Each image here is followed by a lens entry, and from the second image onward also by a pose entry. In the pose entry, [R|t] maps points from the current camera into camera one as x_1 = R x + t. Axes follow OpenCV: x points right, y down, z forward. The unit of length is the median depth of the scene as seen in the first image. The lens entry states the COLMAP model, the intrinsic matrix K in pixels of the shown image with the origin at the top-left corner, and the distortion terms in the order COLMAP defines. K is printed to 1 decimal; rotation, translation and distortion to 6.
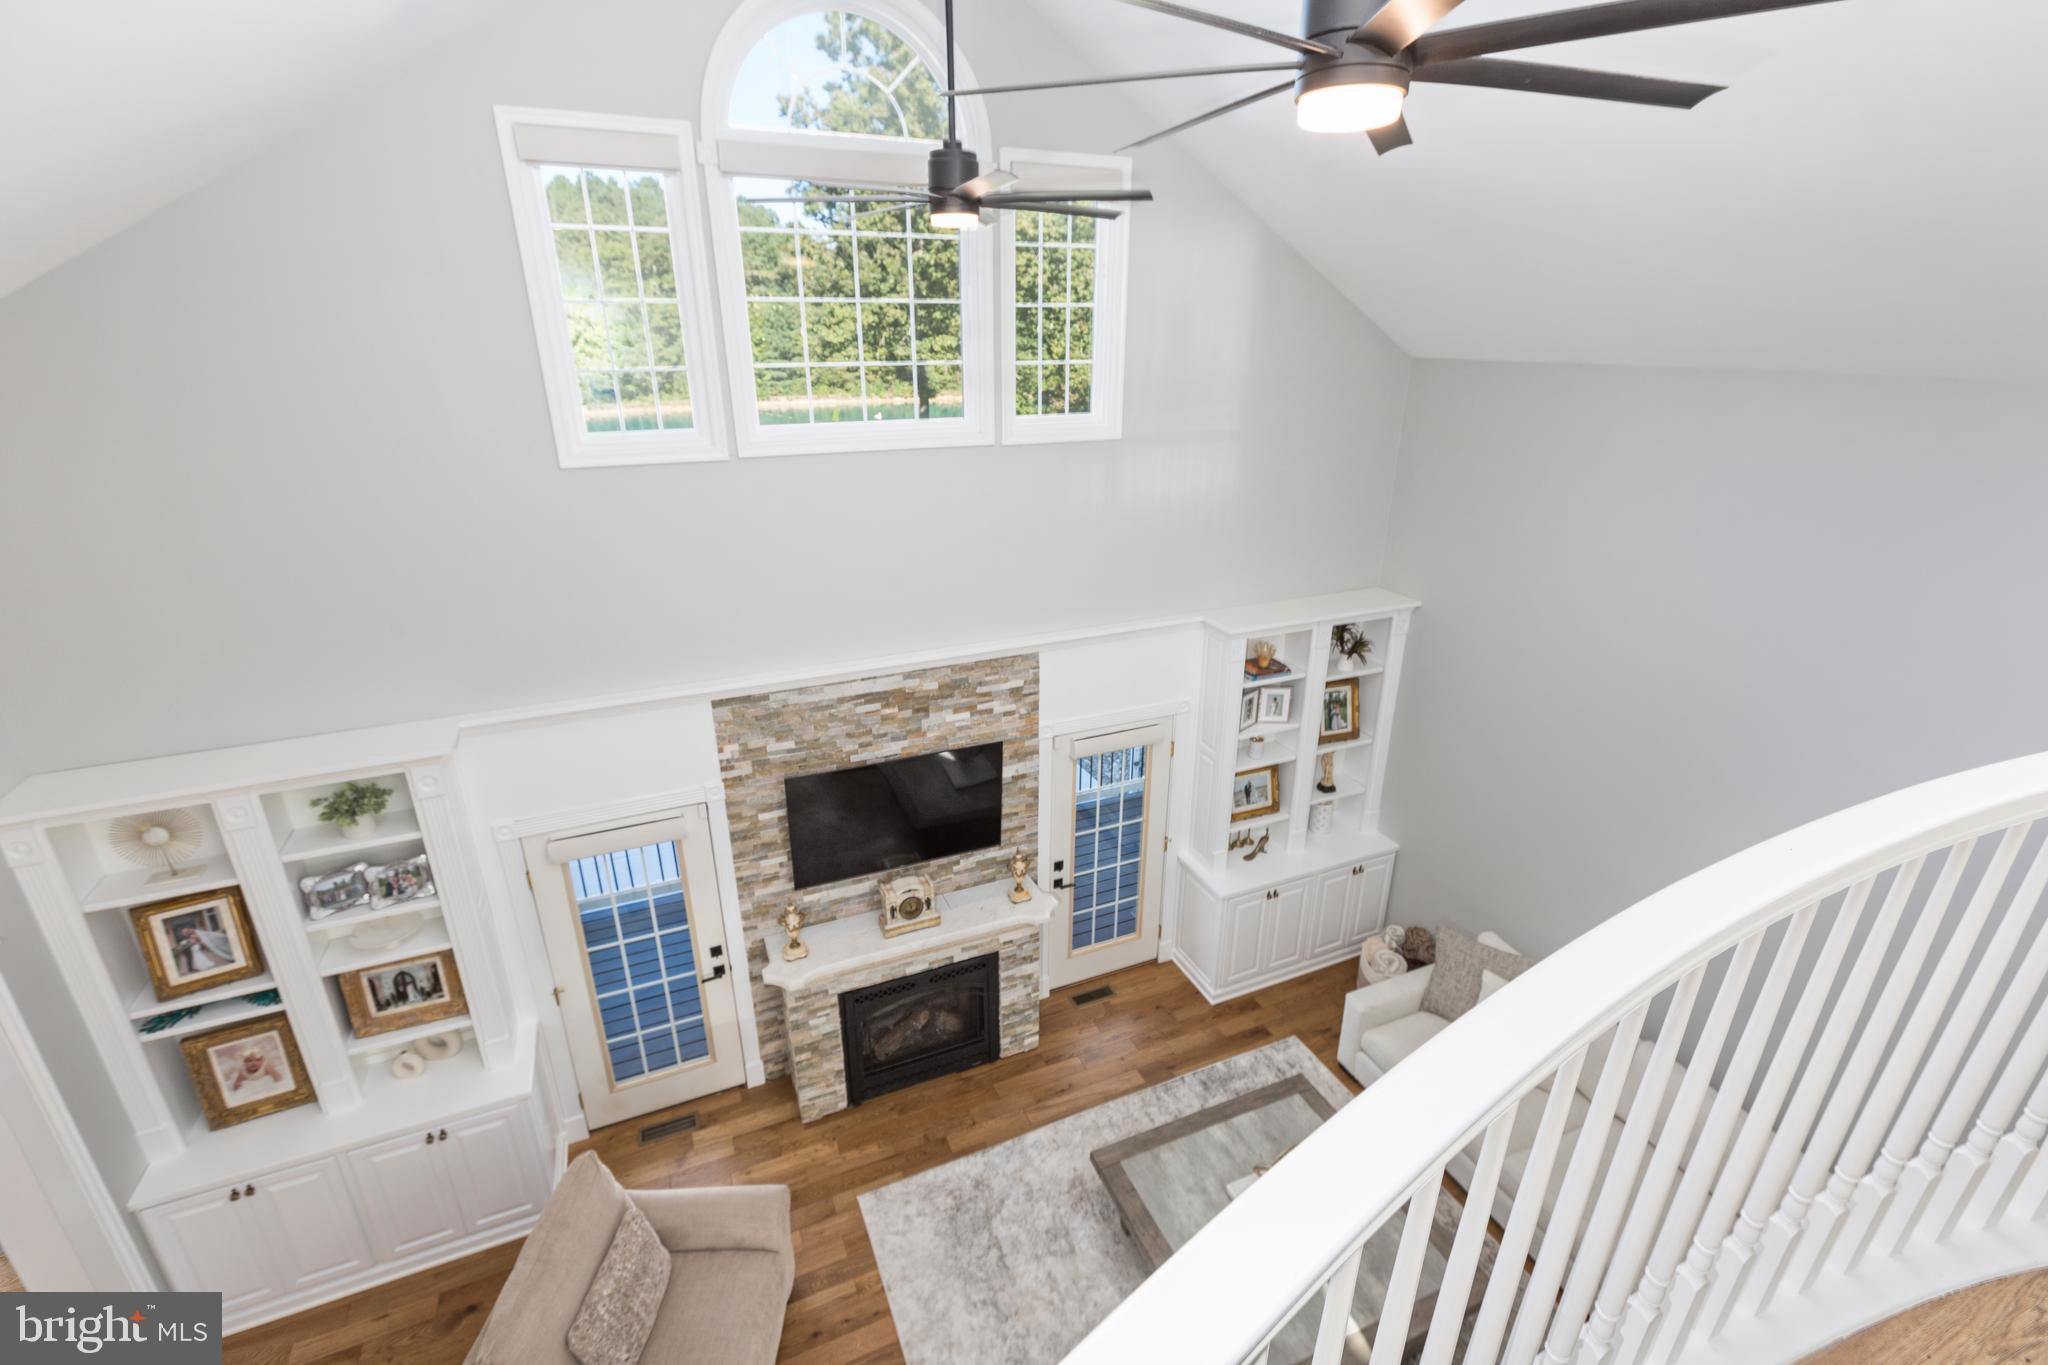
lens RADIAL K [[923.5, 0, 1019.3], [0, 923.5, 680.9], [0, 0, 1]] dist [-0.000330, 0.000072]
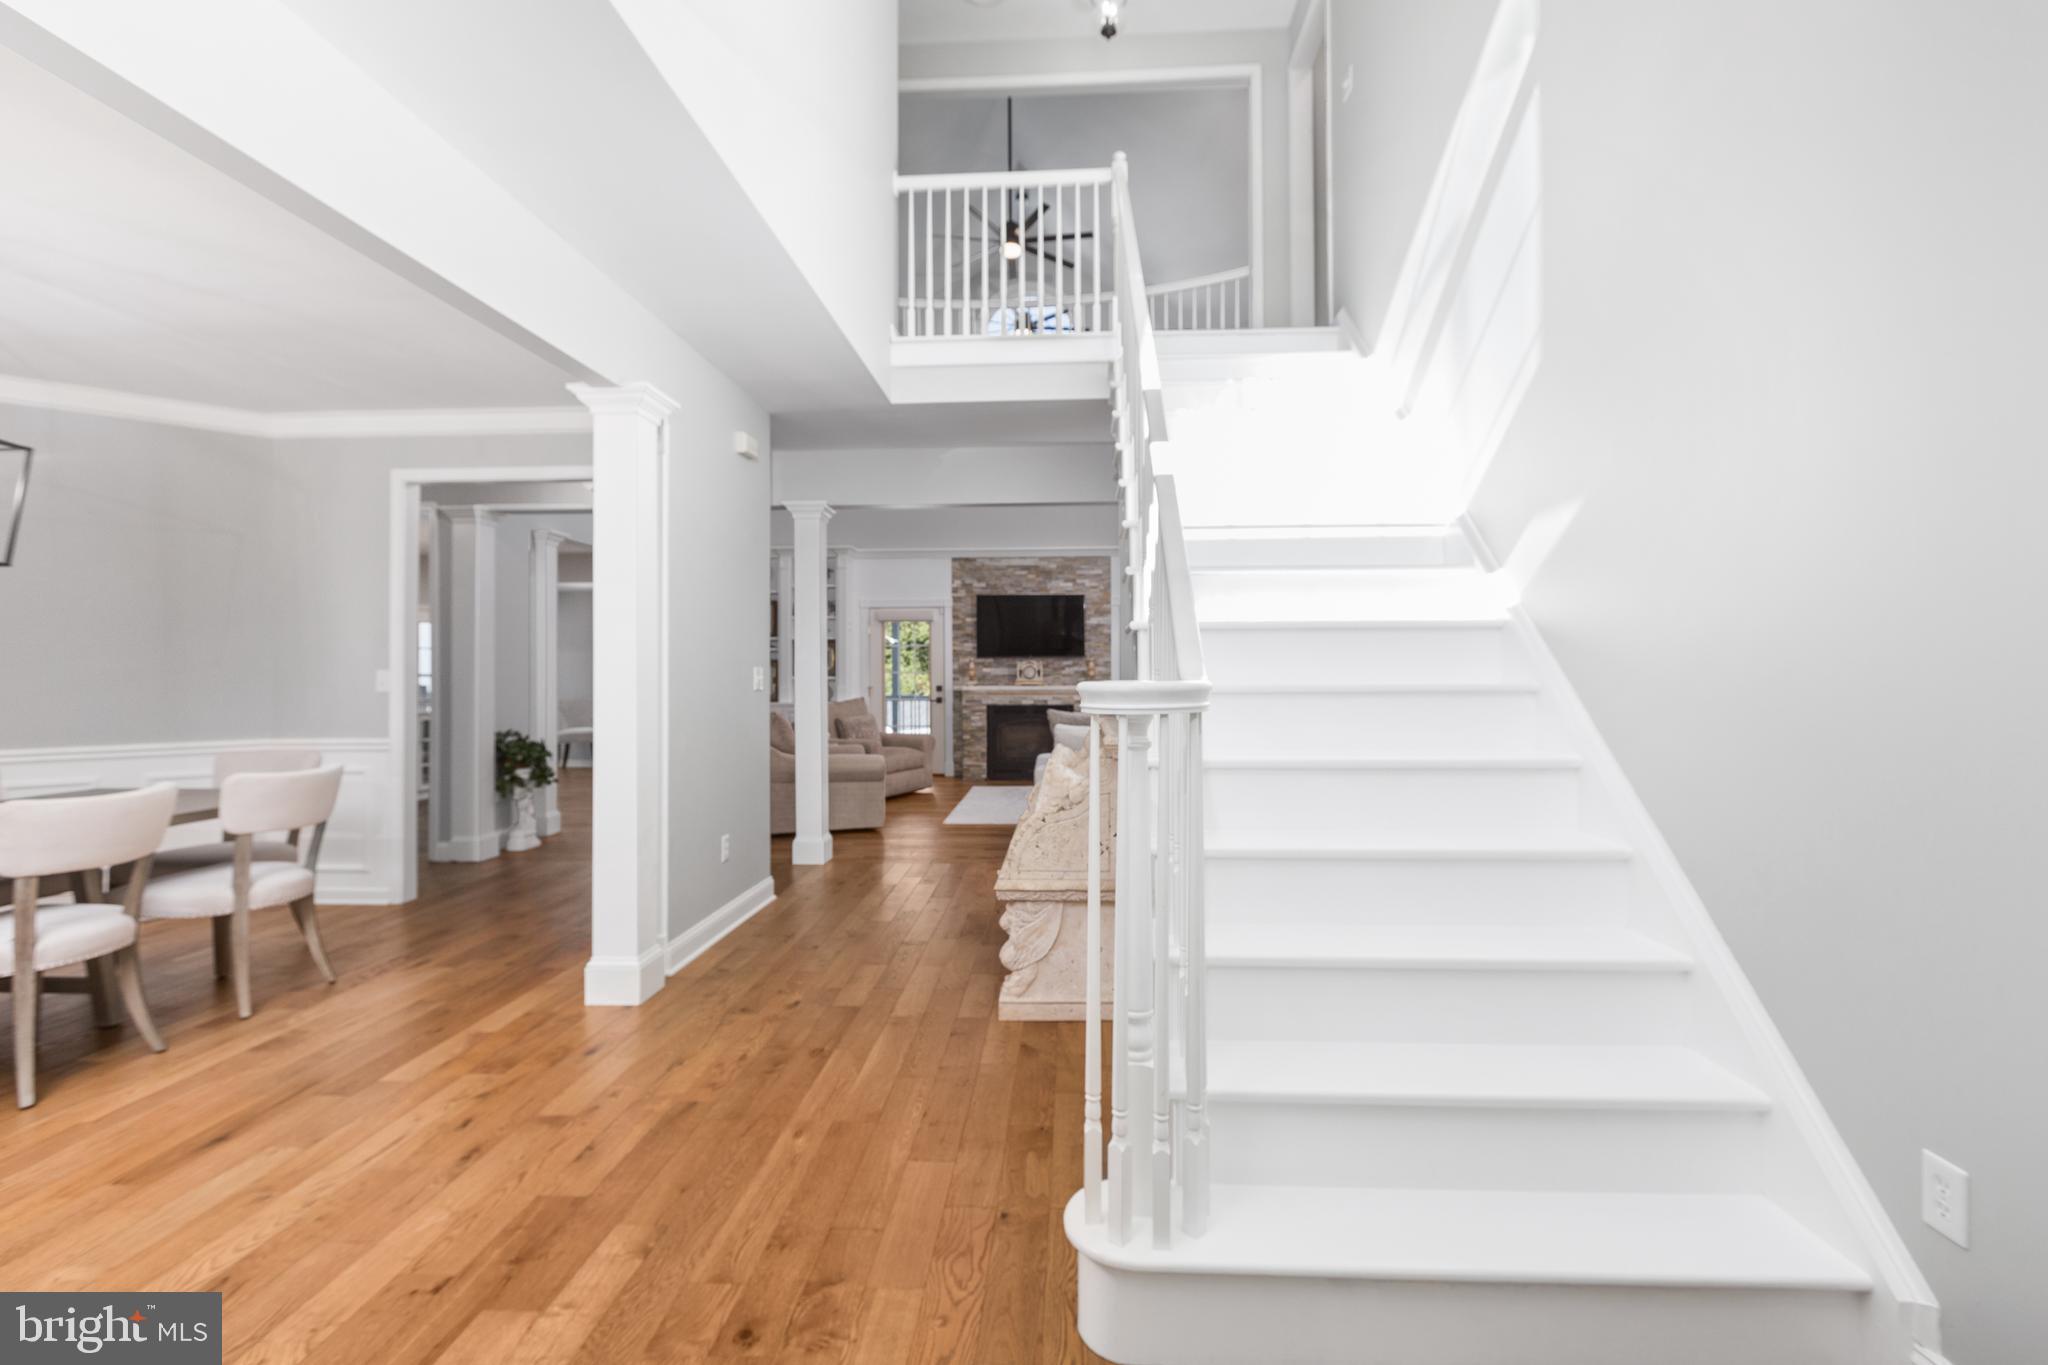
lens RADIAL K [[923.5, 0, 1029.6], [0, 923.5, 678.8], [0, 0, 1]] dist [-0.000330, 0.000072]
pose [[0.894878, -0.009123, -0.446218, 0.786871], [-0.161436, 0.925479, -0.342677, 0.967066], [0.416092, 0.378689, 0.826718, -0.639017]]
